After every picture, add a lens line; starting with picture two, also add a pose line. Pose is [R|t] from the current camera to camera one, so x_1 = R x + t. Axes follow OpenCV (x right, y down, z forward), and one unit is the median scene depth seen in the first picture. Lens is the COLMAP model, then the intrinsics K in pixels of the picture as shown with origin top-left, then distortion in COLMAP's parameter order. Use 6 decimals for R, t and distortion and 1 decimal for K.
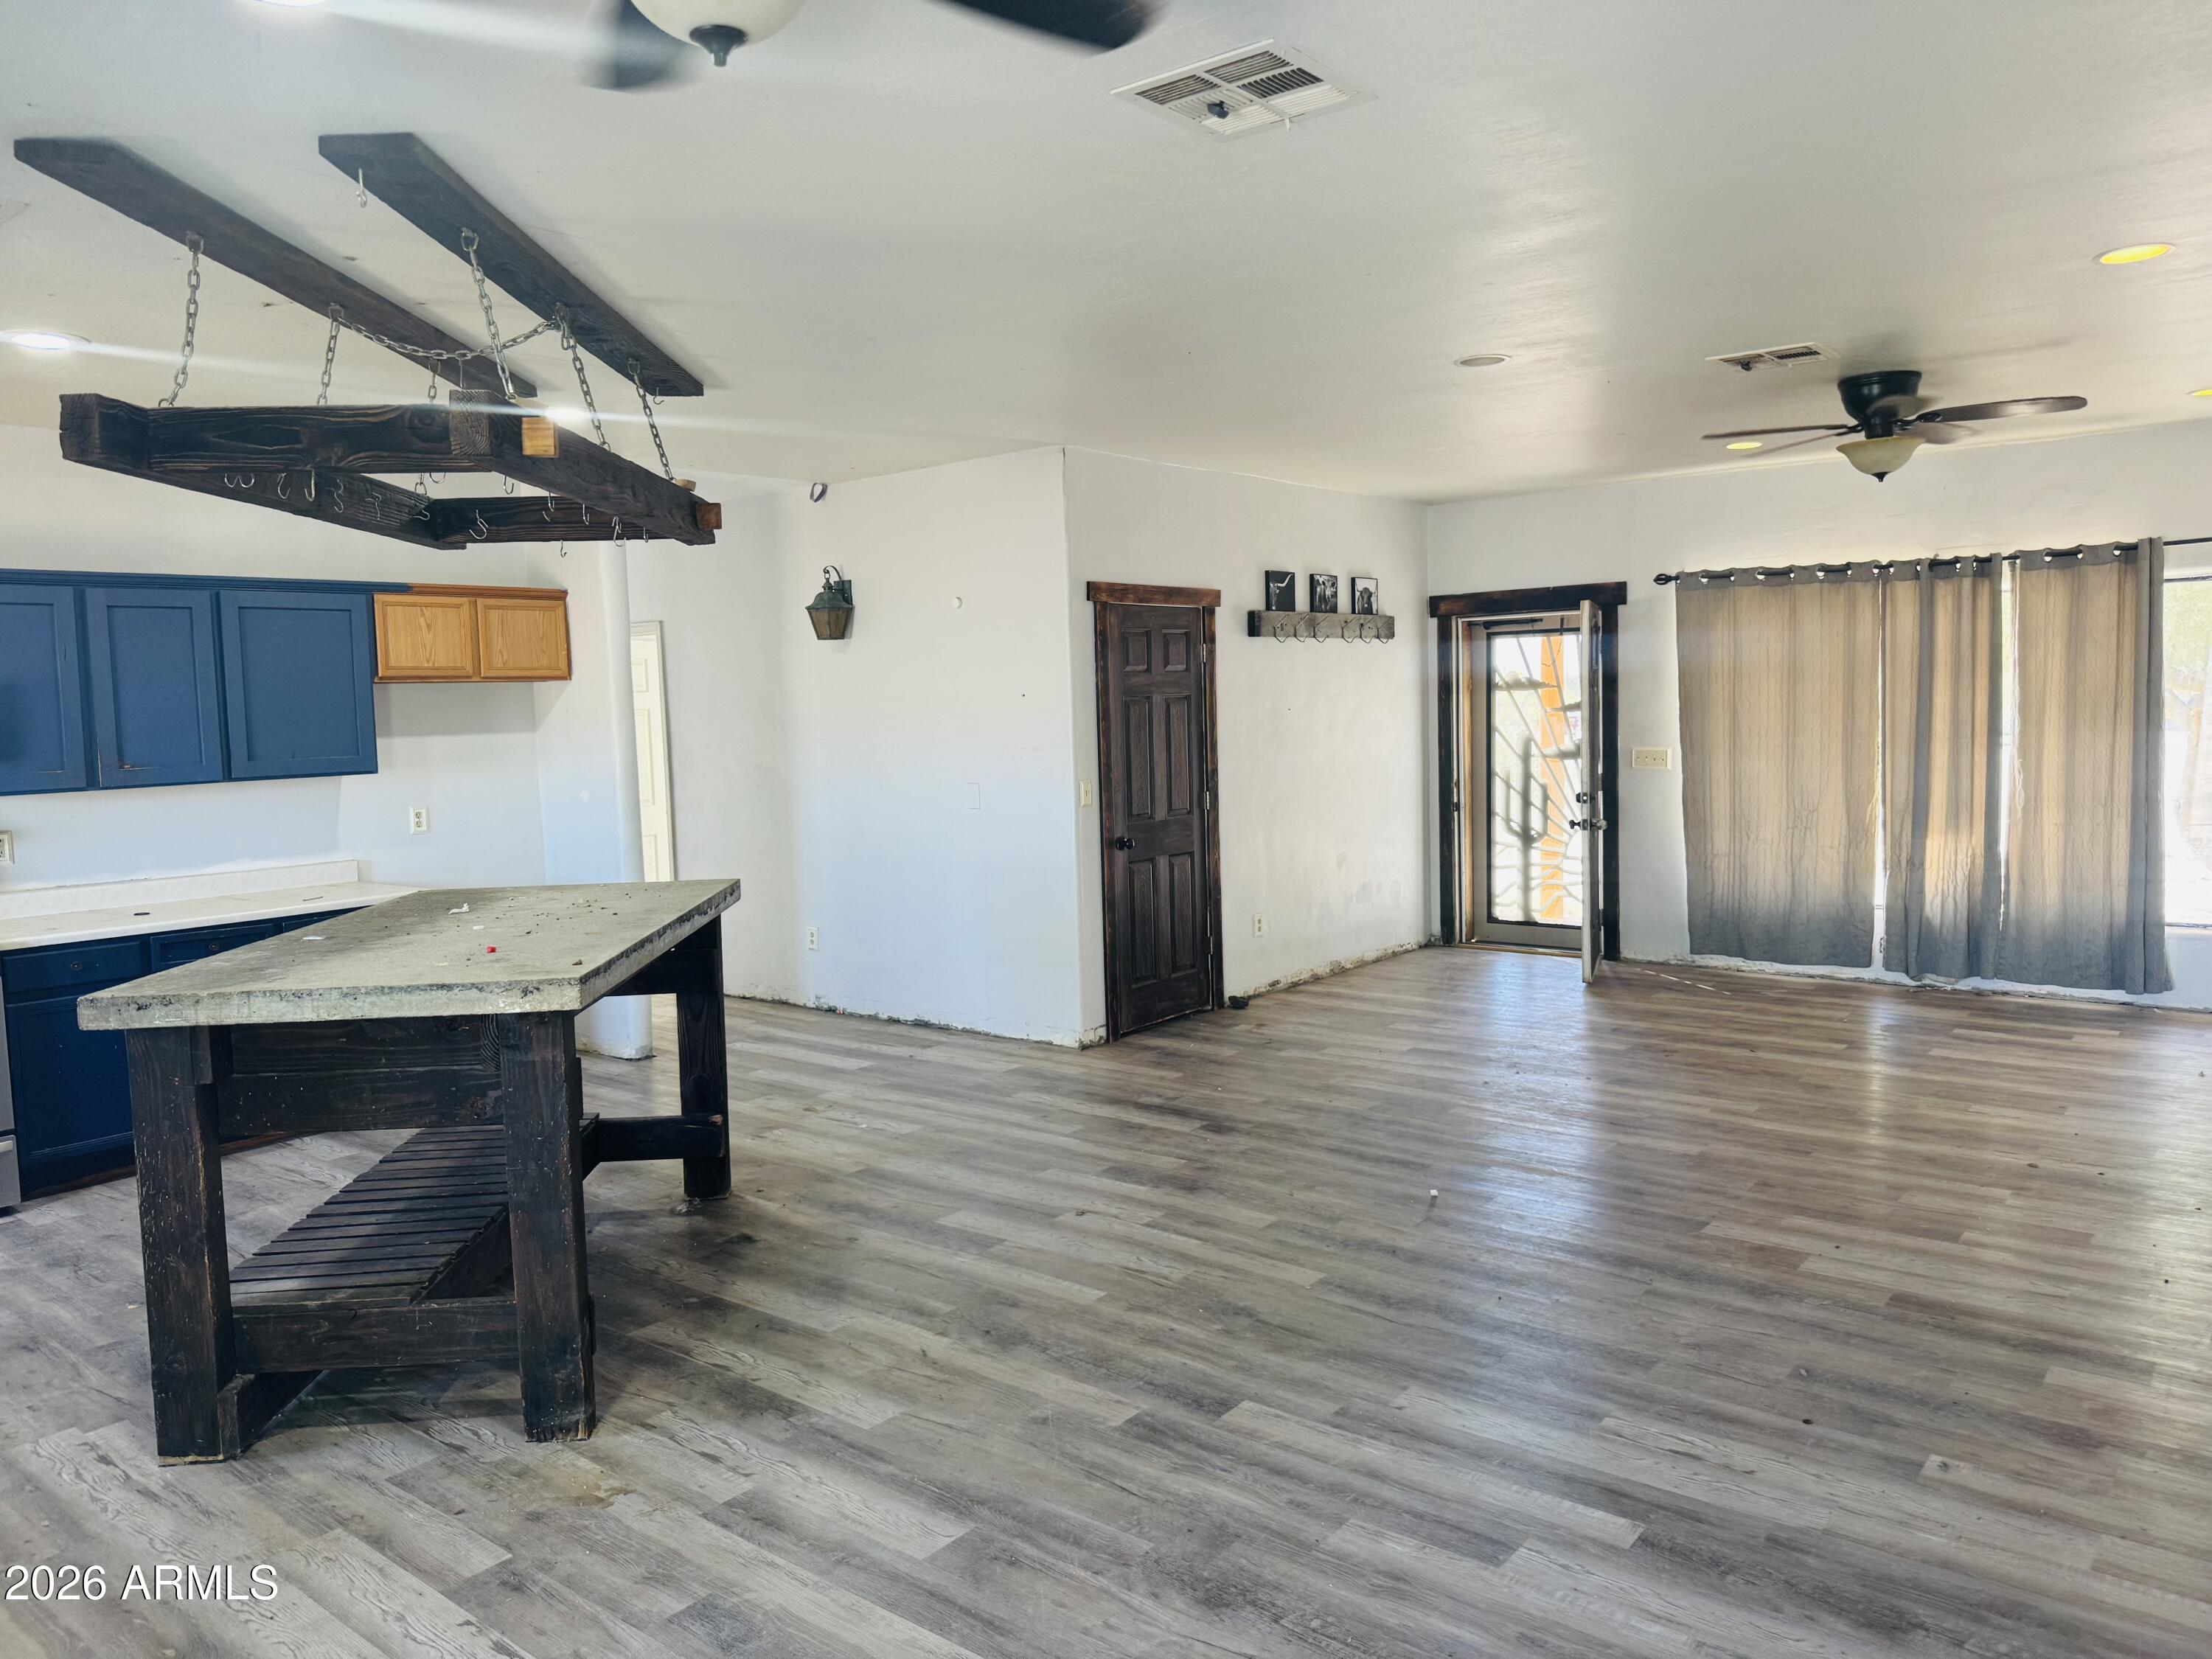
lens RADIAL K [[1578.5, 0, 1101.2], [0, 1578.5, 825.7], [0, 0, 1]] dist [0.131717, -0.159041]
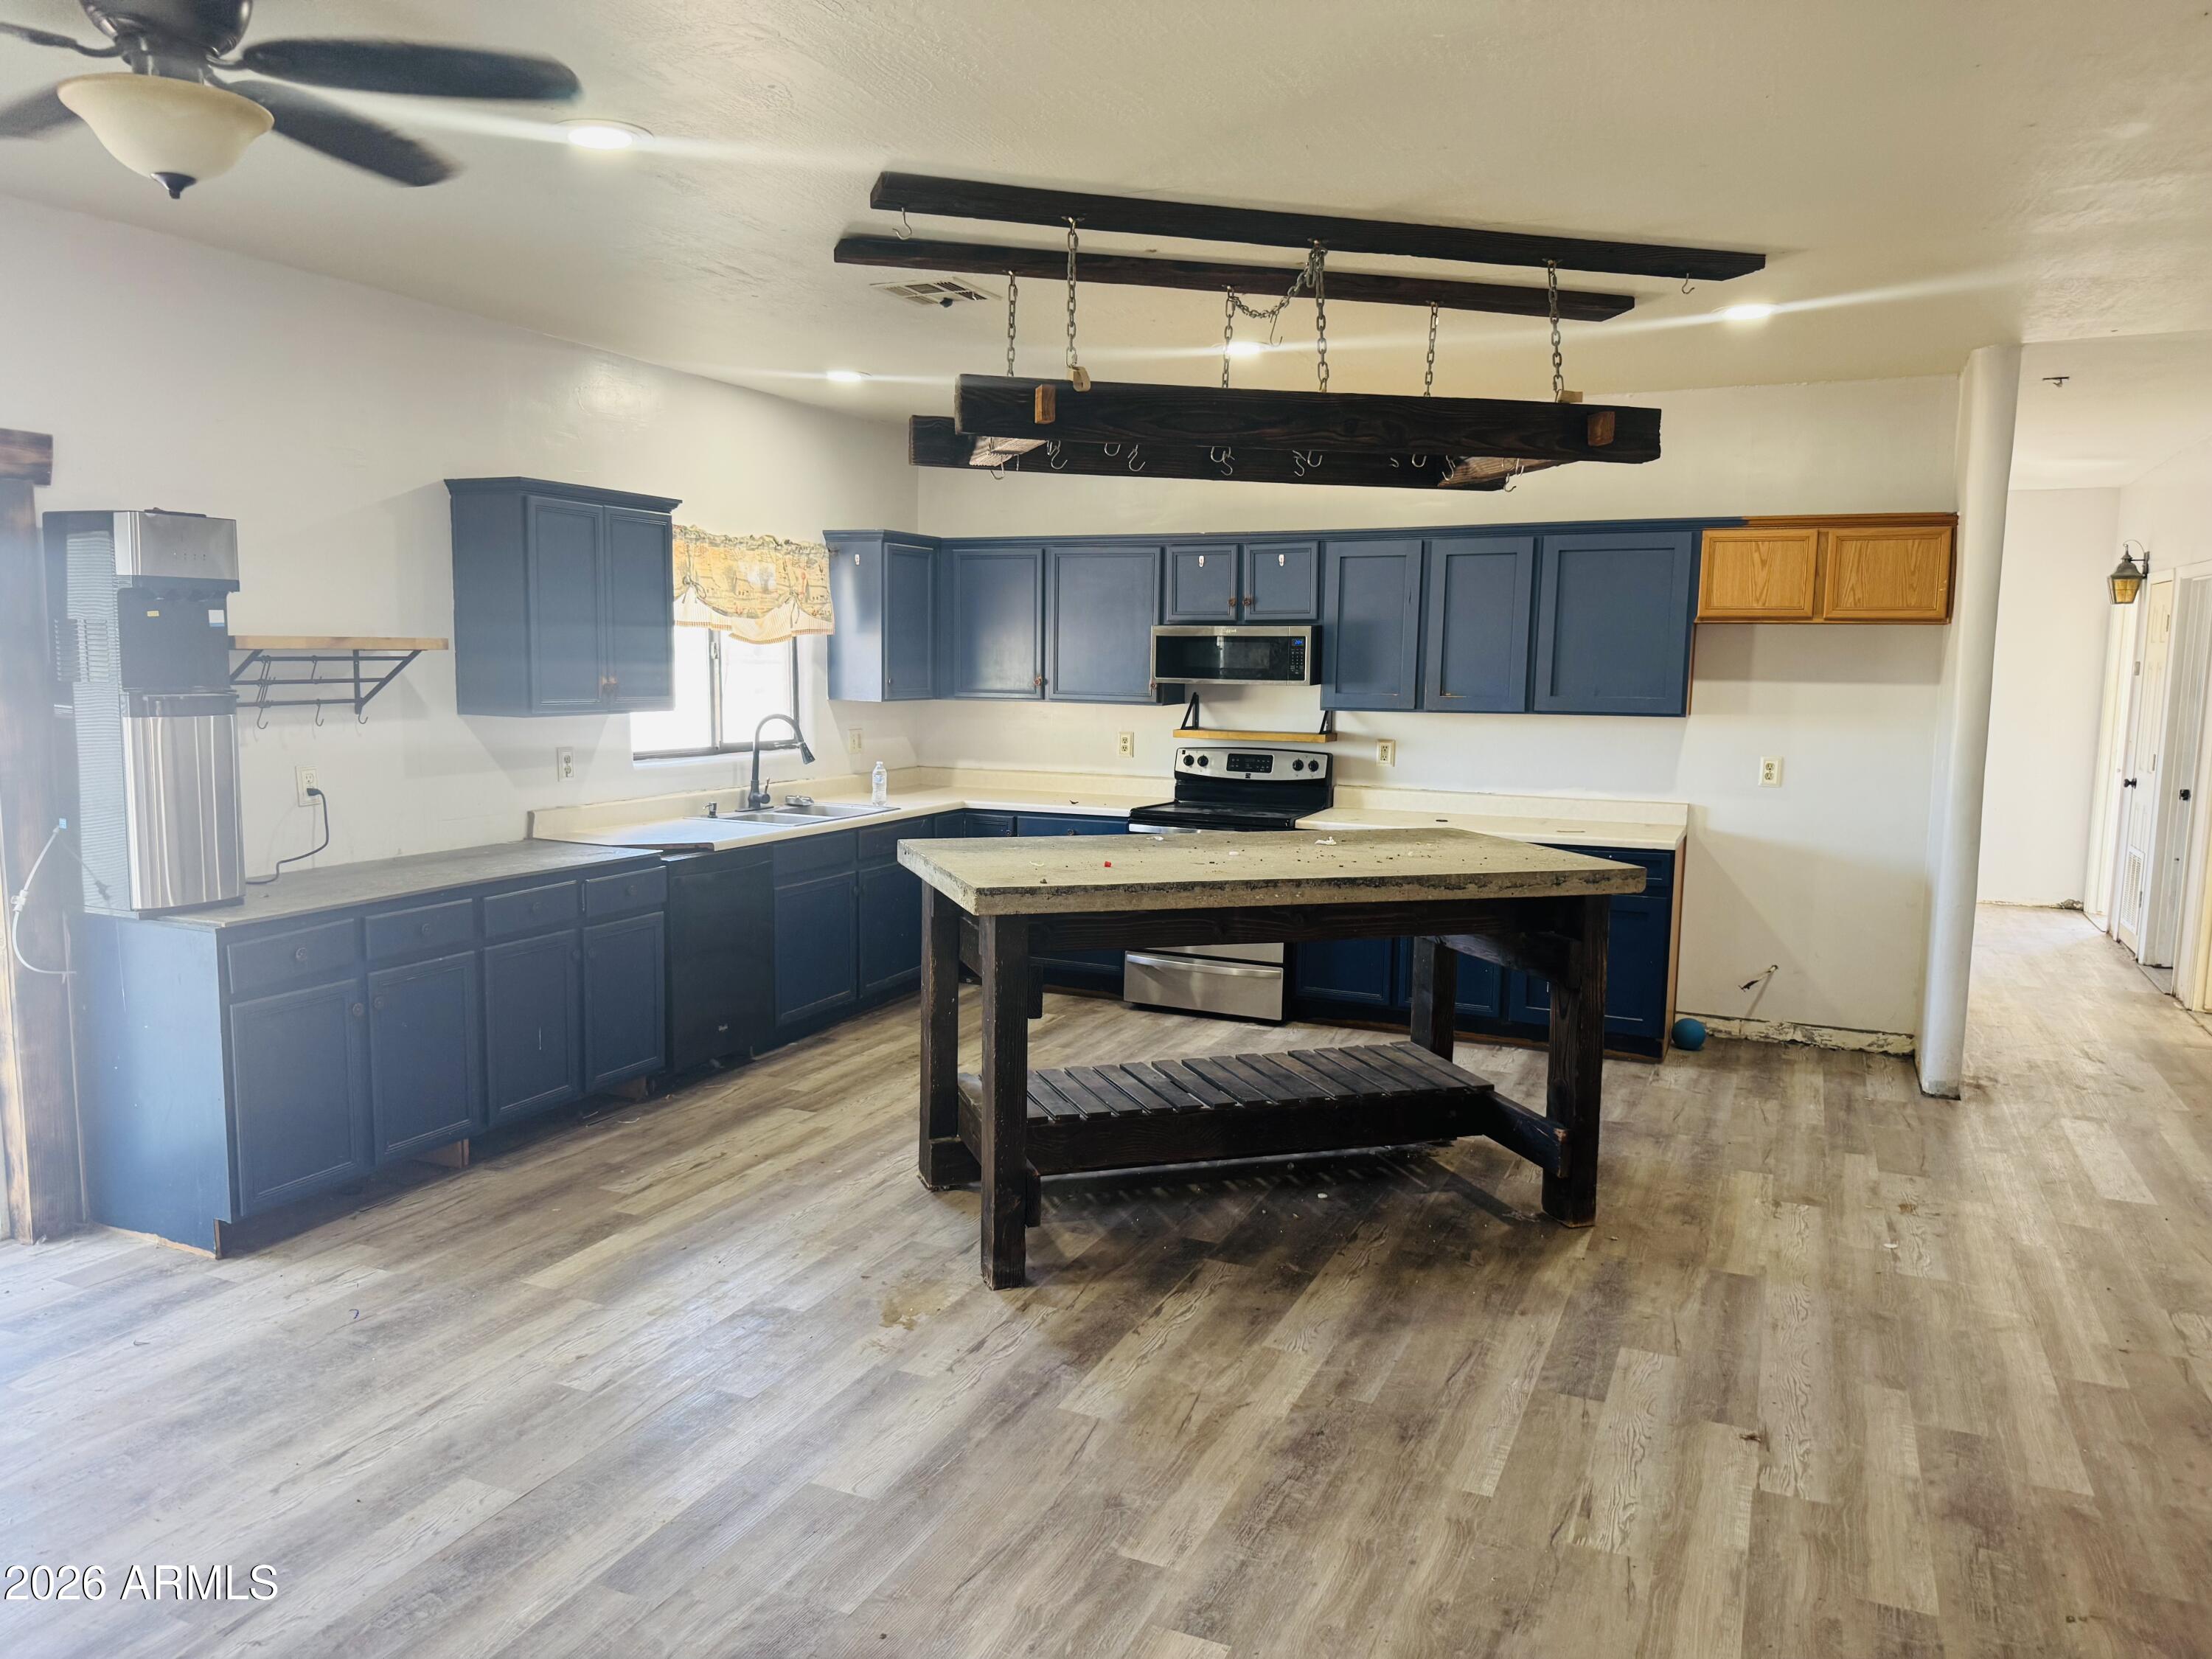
lens RADIAL K [[1578.5, 0, 1101.2], [0, 1578.5, 825.7], [0, 0, 1]] dist [0.131717, -0.159041]
pose [[0.255725, 0.138697, -0.956749, 0.348902], [-0.100272, 0.988123, 0.116444, -0.039725], [0.961535, 0.066157, 0.266595, 0.356466]]
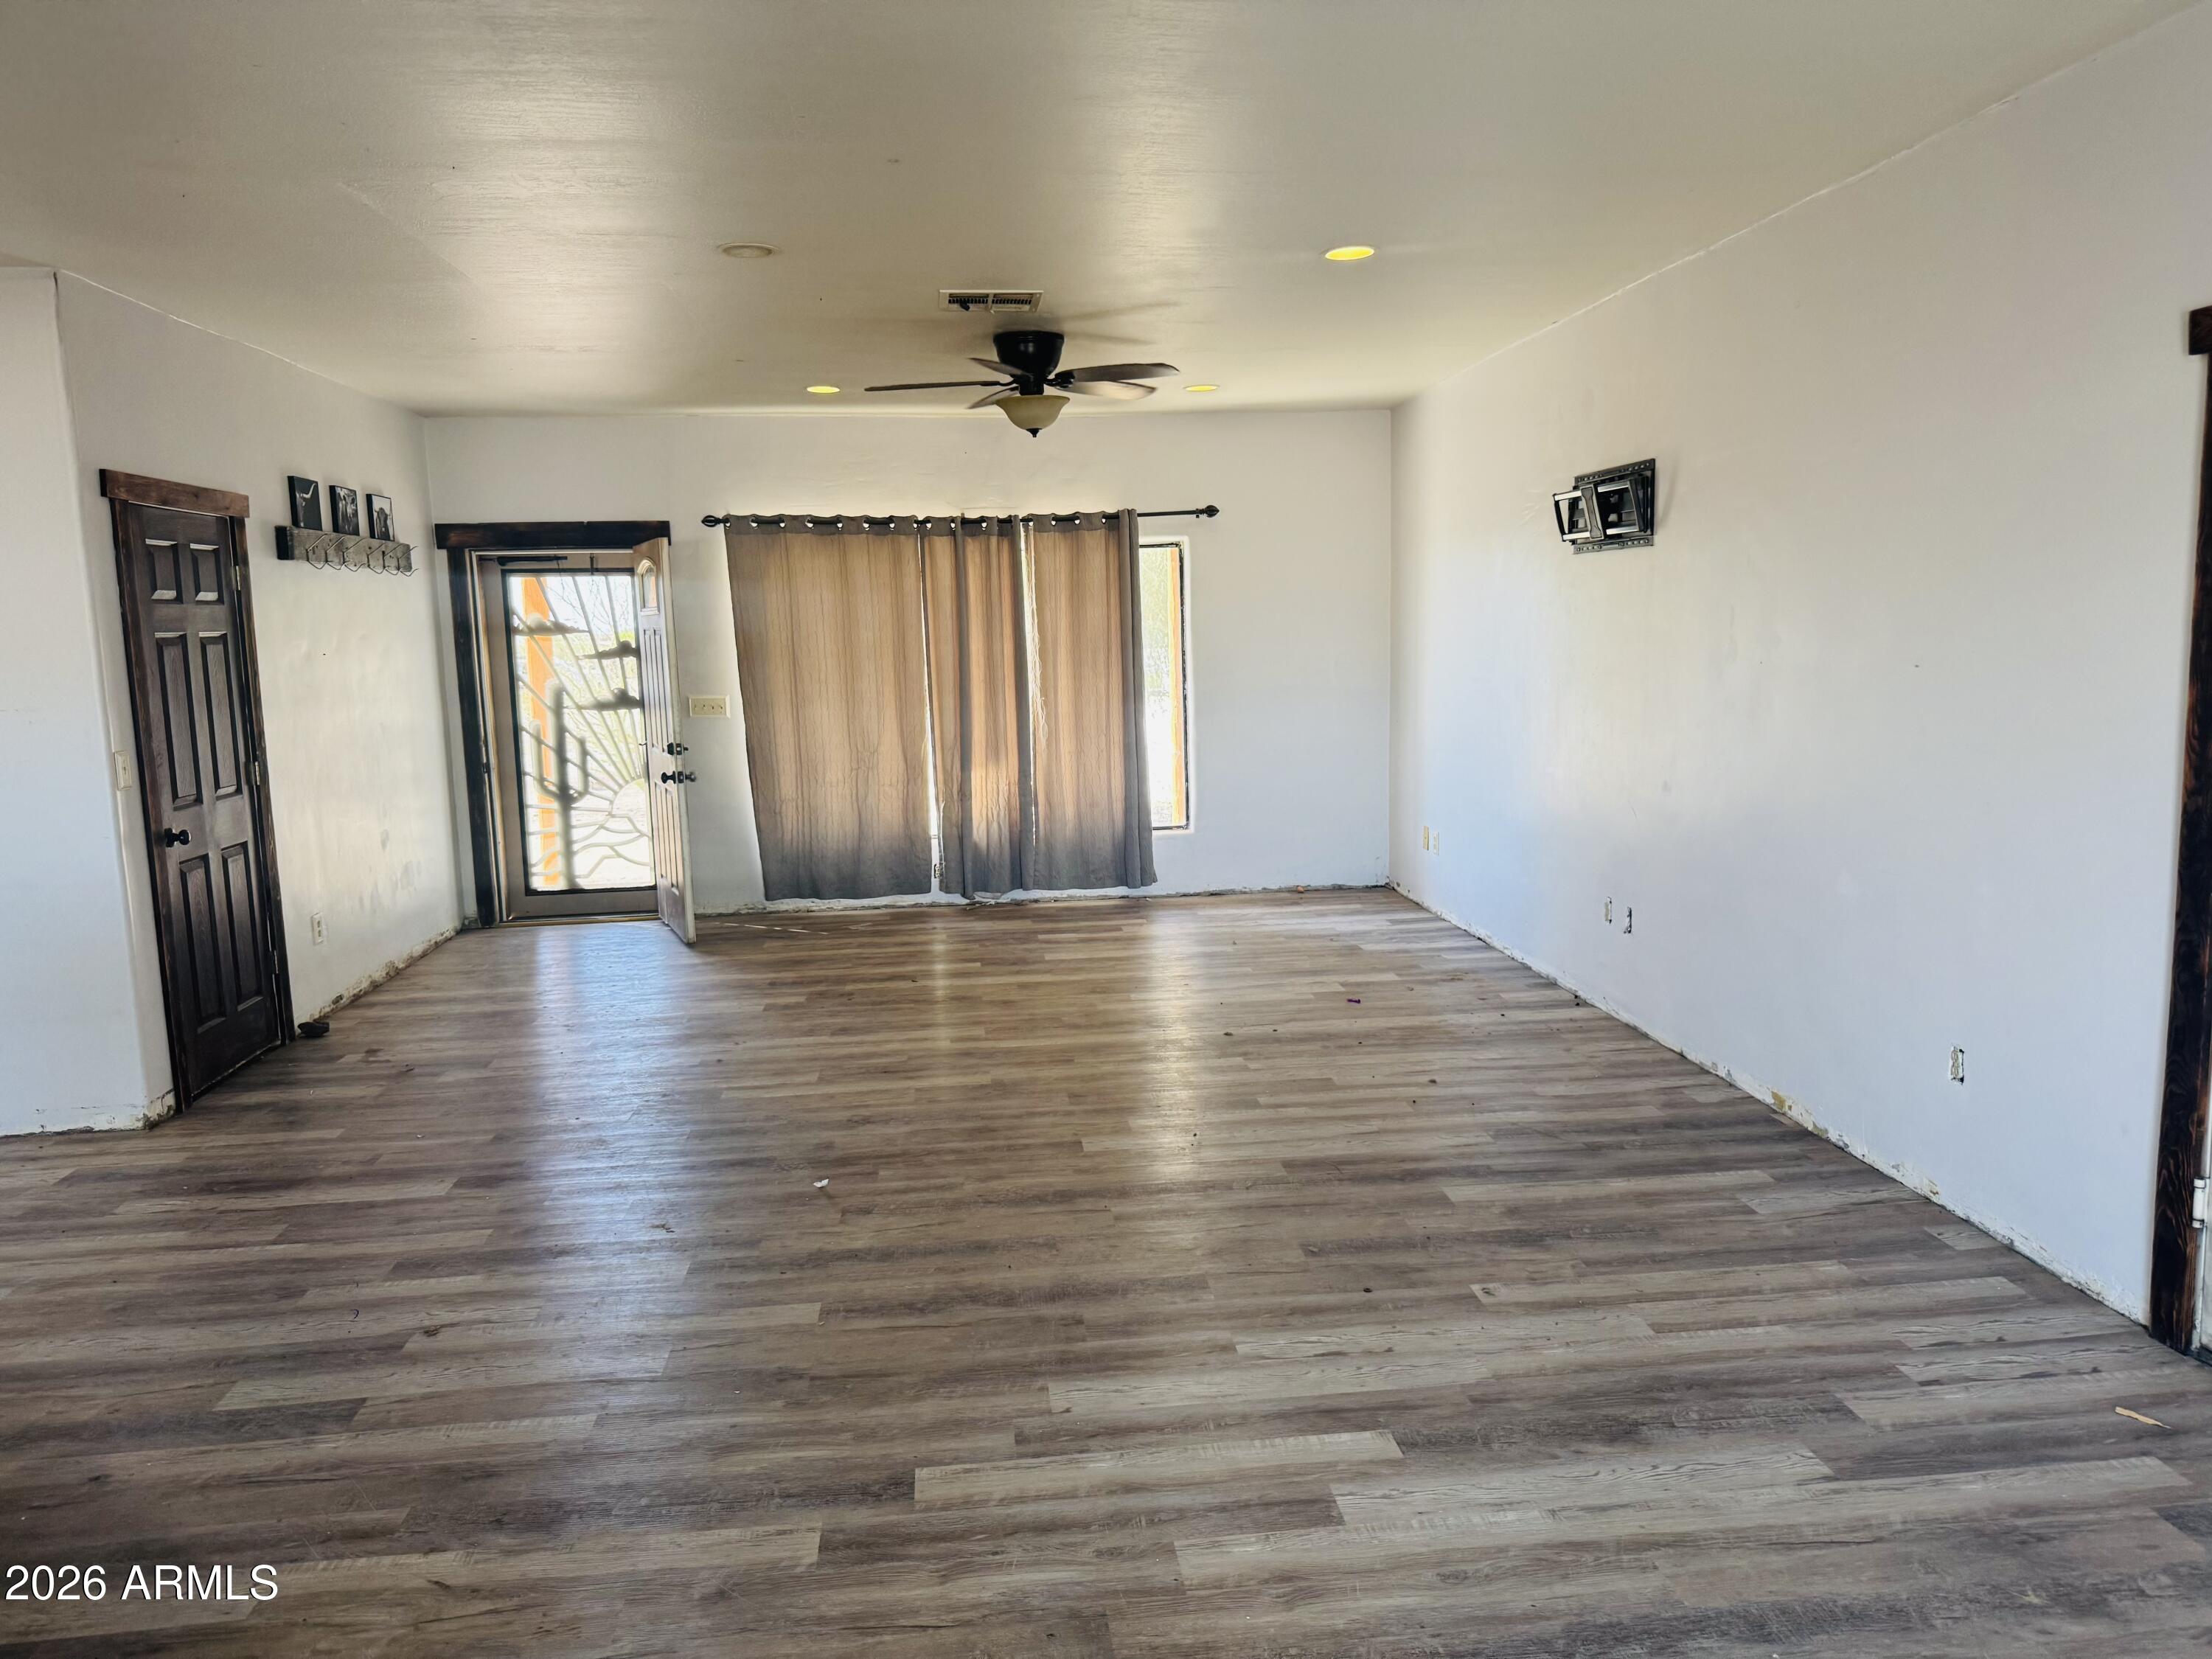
lens RADIAL K [[1578.5, 0, 1101.2], [0, 1578.5, 825.7], [0, 0, 1]] dist [0.131717, -0.159041]
pose [[0.711697, -0.081736, 0.697715, -0.193488], [0.064206, 0.996619, 0.051260, -0.004781], [-0.699546, 0.008316, 0.714539, 0.164258]]
